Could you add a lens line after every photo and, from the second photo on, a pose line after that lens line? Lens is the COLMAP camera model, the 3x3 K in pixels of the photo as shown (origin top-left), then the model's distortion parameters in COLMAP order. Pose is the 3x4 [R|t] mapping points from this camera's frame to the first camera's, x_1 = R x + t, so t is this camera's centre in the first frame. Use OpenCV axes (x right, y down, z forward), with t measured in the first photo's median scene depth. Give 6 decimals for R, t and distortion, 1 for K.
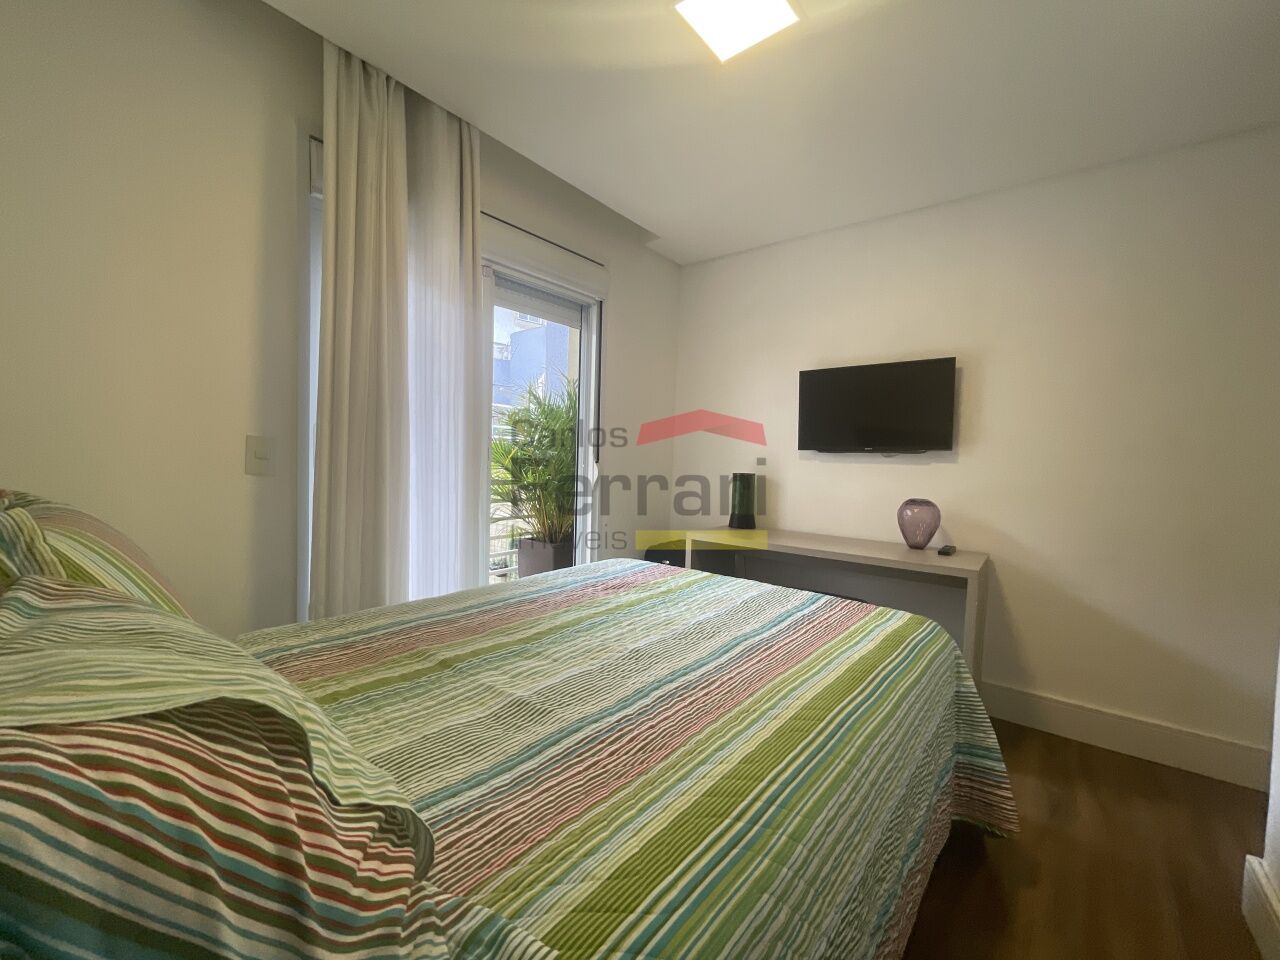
lens RADIAL K [[519.7, 0, 640.0], [0, 519.7, 480.0], [0, 0, 1]] dist [-0.000068, 0.000124]
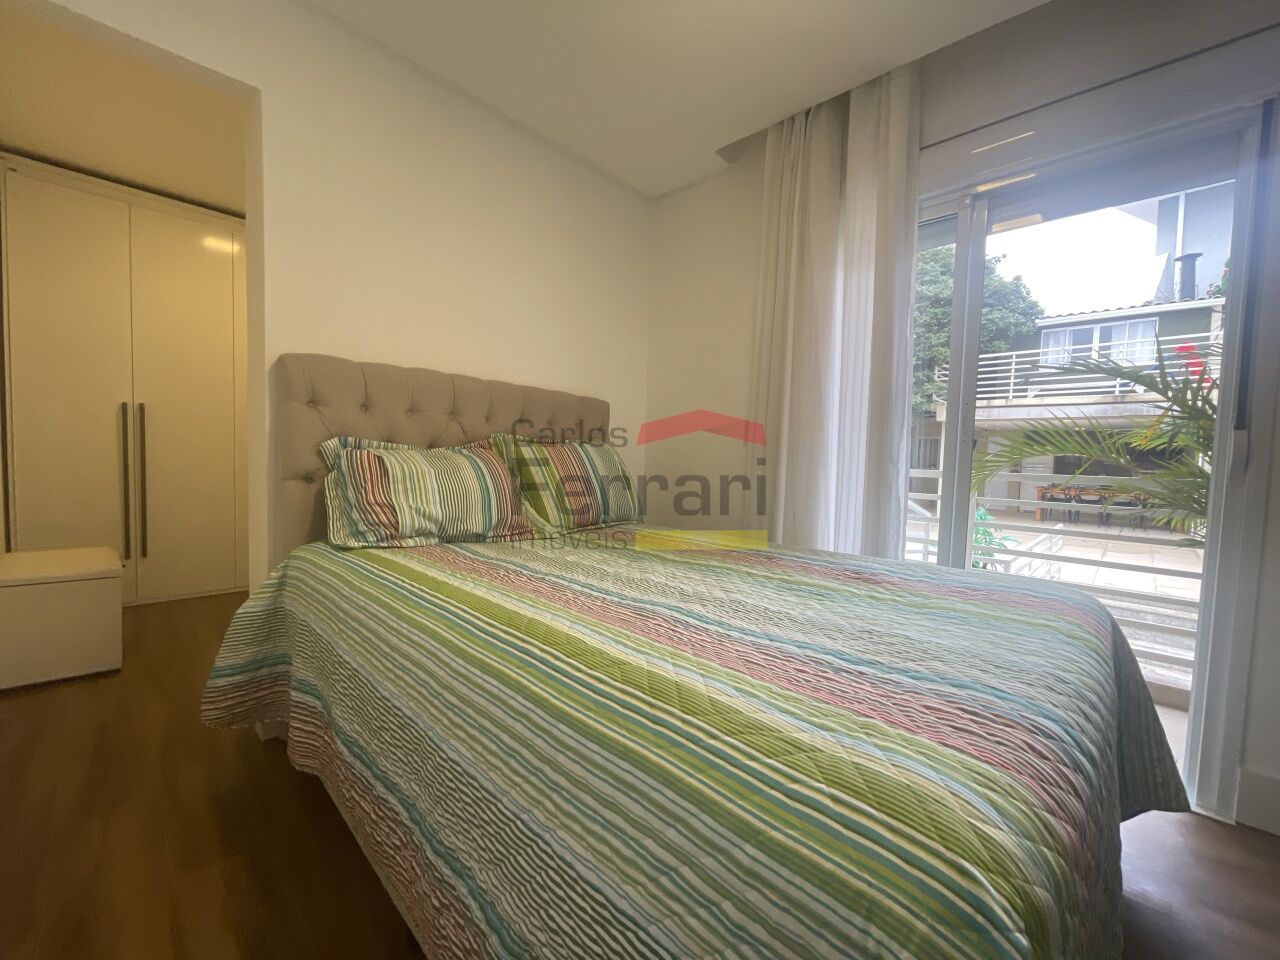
lens RADIAL K [[519.7, 0, 640.0], [0, 519.7, 480.0], [0, 0, 1]] dist [-0.000068, 0.000124]
pose [[-0.085021, 0.034836, -0.995770, 0.963528], [-0.034243, 0.998696, 0.037862, 0.059346], [0.995791, 0.037317, -0.083717, 0.929822]]
